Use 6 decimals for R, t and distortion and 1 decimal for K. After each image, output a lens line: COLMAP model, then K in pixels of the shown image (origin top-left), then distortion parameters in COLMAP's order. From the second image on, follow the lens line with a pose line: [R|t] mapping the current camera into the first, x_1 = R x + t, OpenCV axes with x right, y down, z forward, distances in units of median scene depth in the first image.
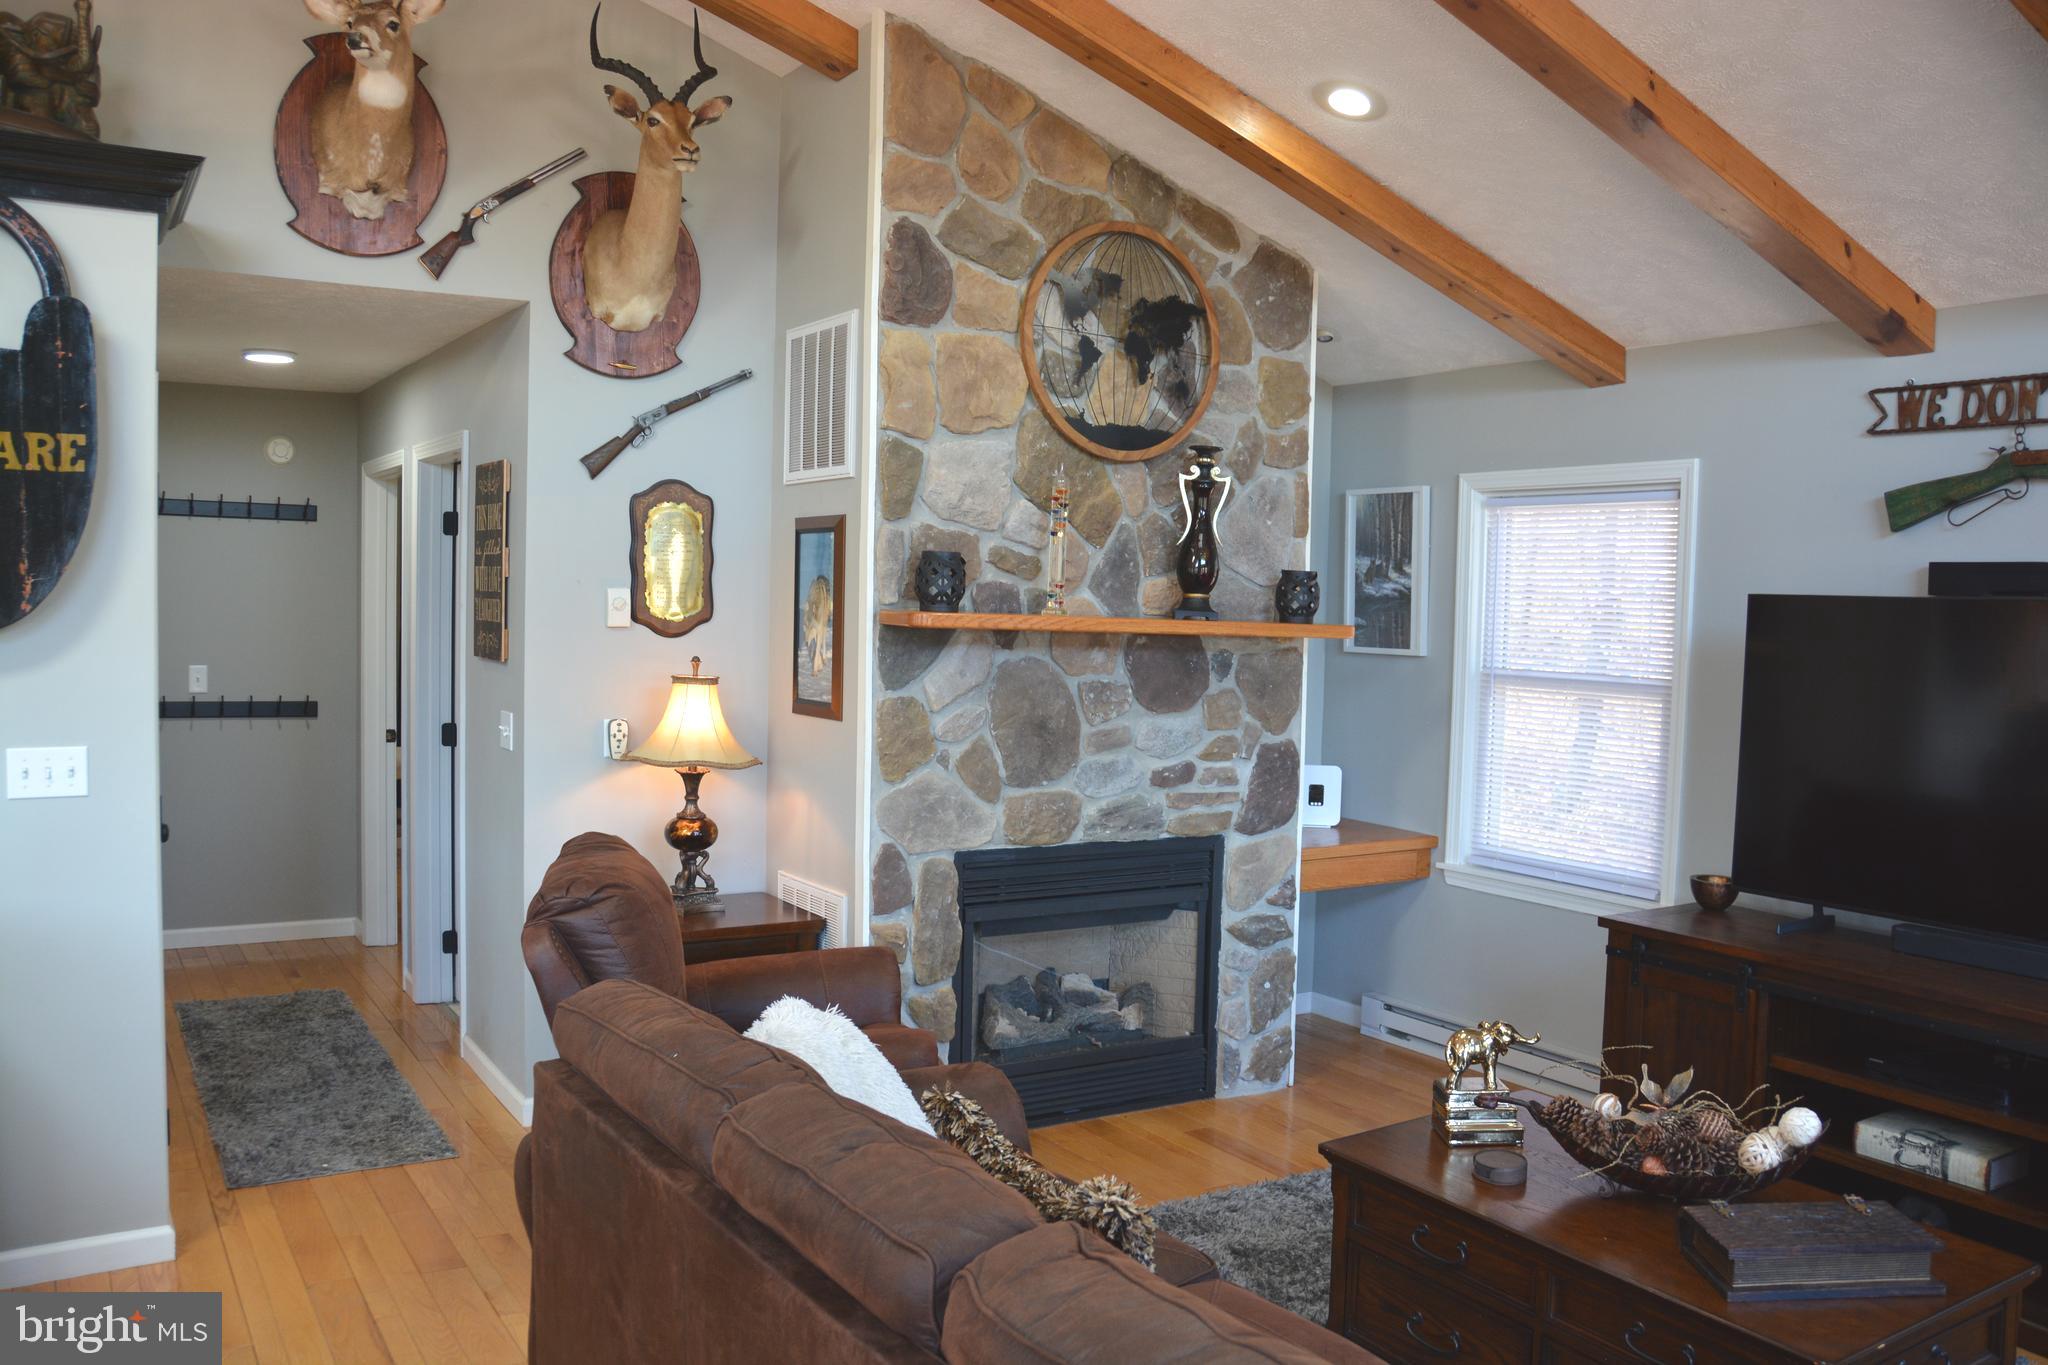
lens RADIAL K [[1658.8, 0, 1023.6], [0, 1658.8, 696.1], [0, 0, 1]] dist [-0.153414, 0.138007]
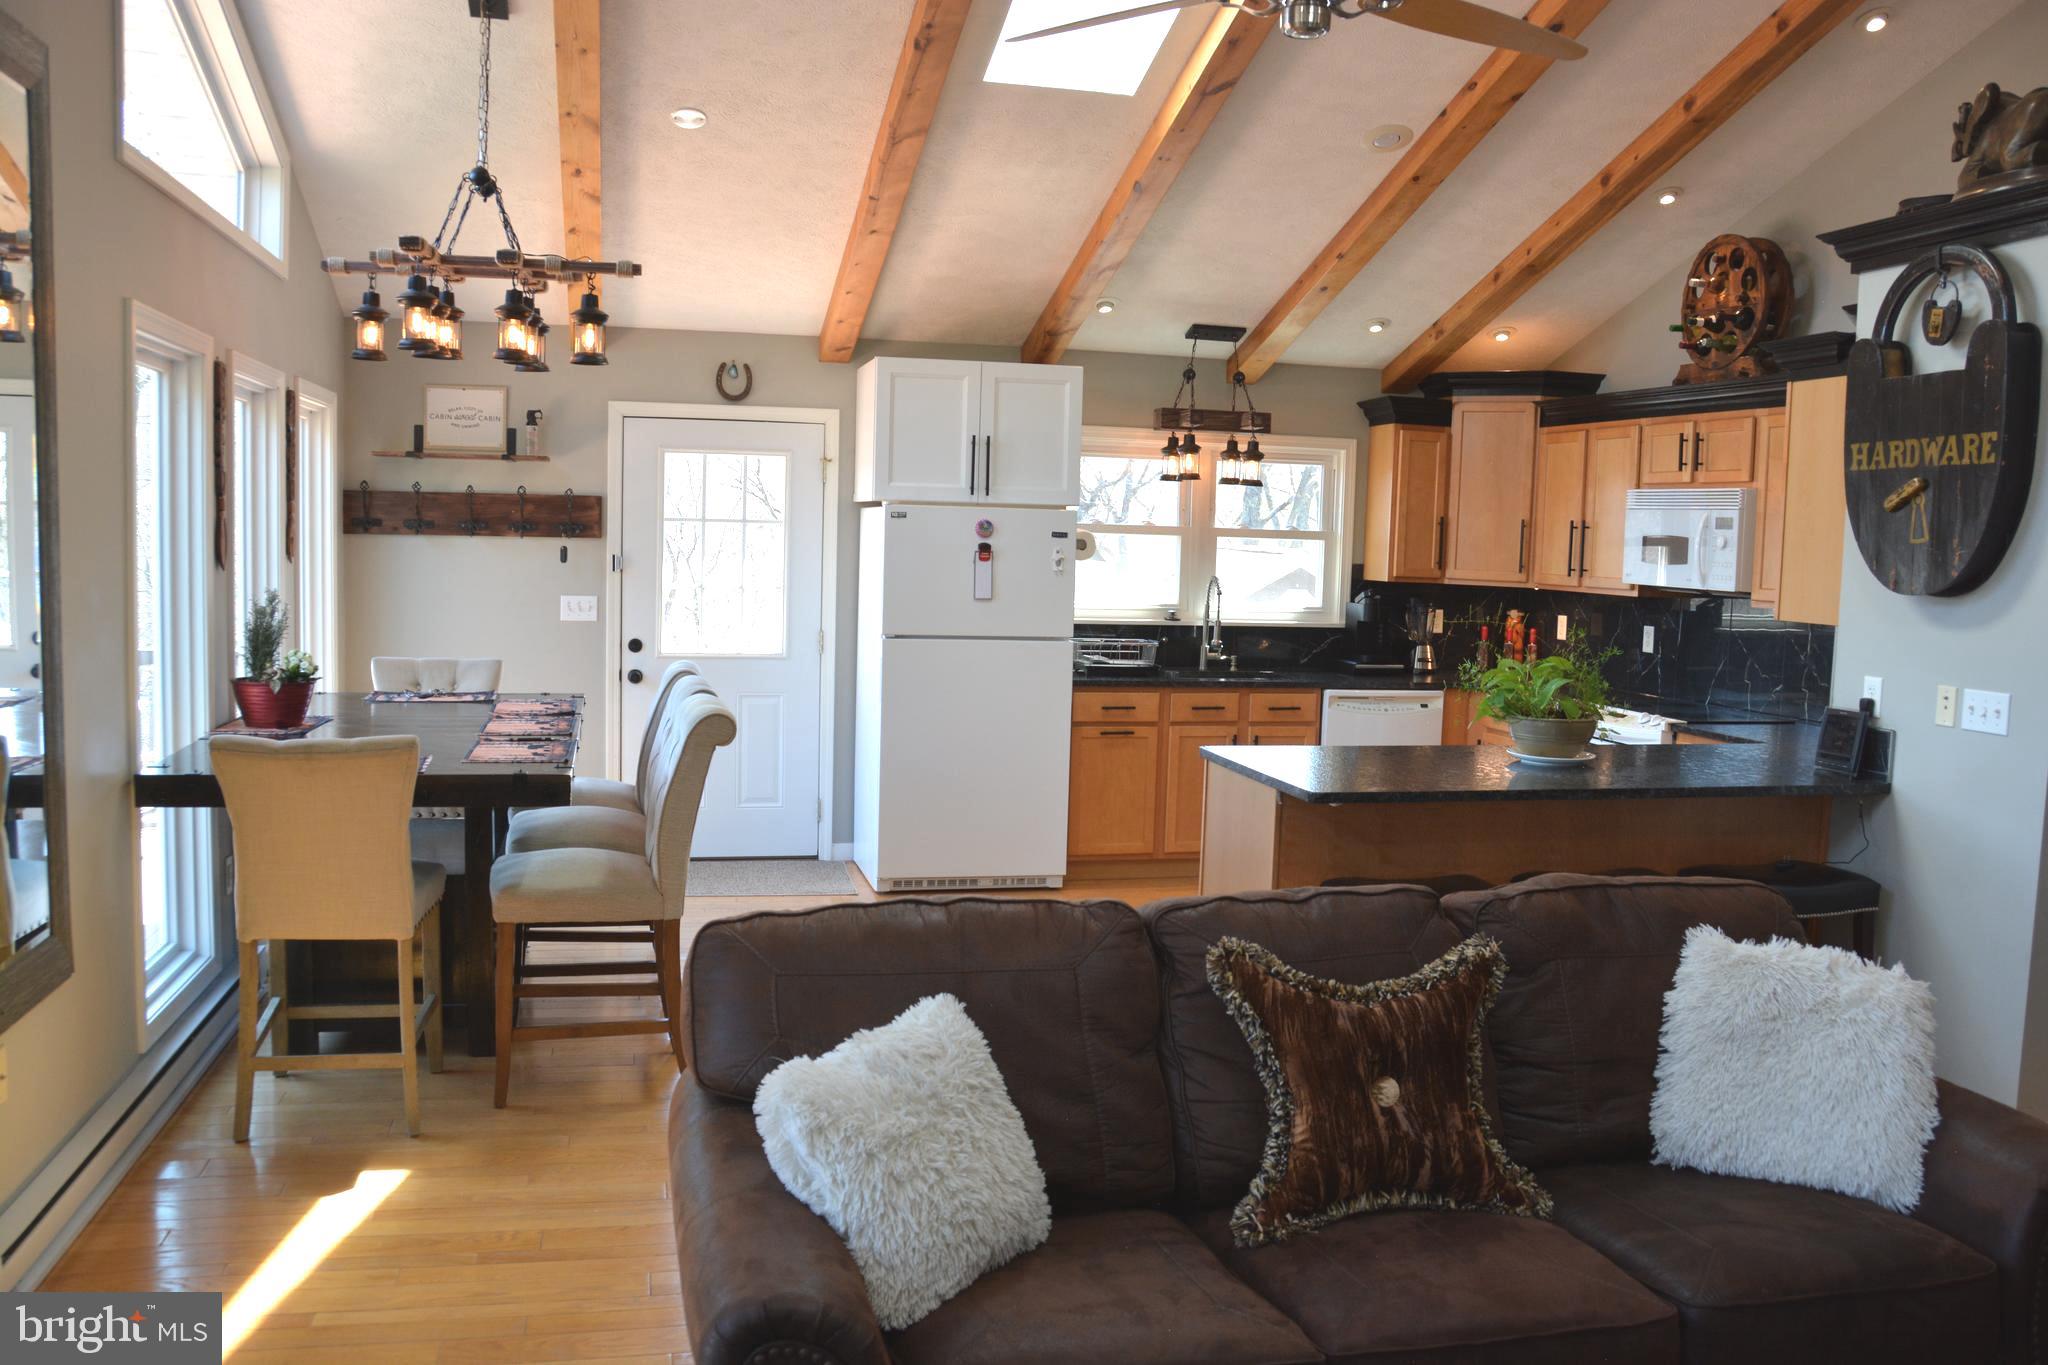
lens RADIAL K [[1658.8, 0, 1023.6], [0, 1658.8, 696.1], [0, 0, 1]] dist [-0.153414, 0.138007]
pose [[-0.305654, 0.063397, -0.950030, 0.596002], [-0.092866, 0.991039, 0.096012, -0.009790], [0.947603, 0.117572, -0.297028, 0.514078]]
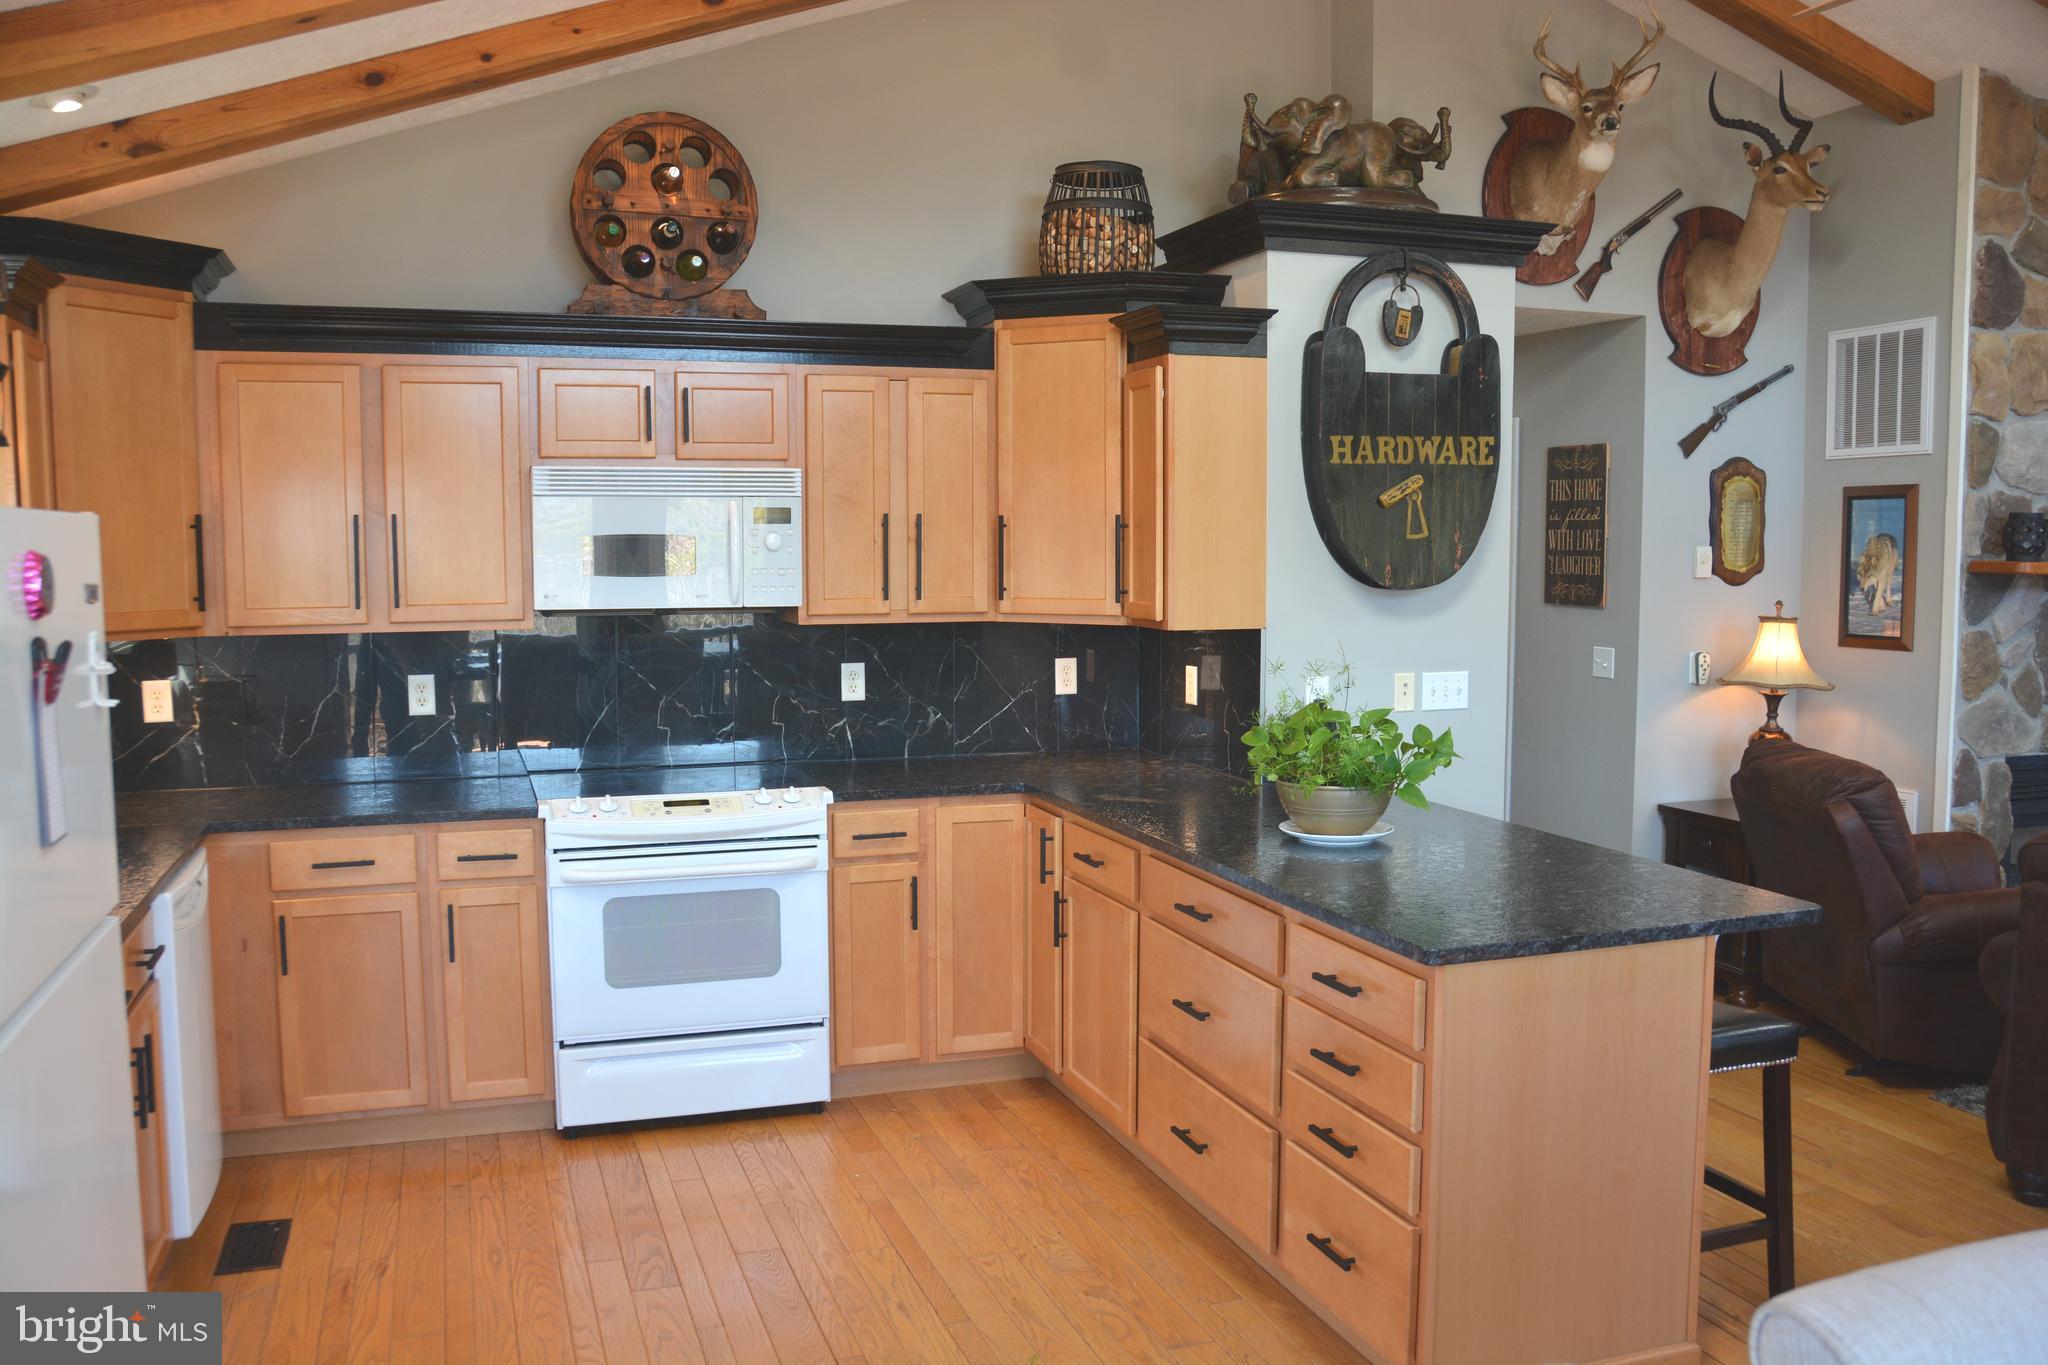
lens RADIAL K [[1658.8, 0, 1023.6], [0, 1658.8, 696.1], [0, 0, 1]] dist [-0.153414, 0.138007]
pose [[0.976615, -0.005528, -0.214925, -0.510724], [0.011655, 0.999561, 0.027247, 0.008252], [0.214679, -0.029115, 0.976251, -0.319199]]
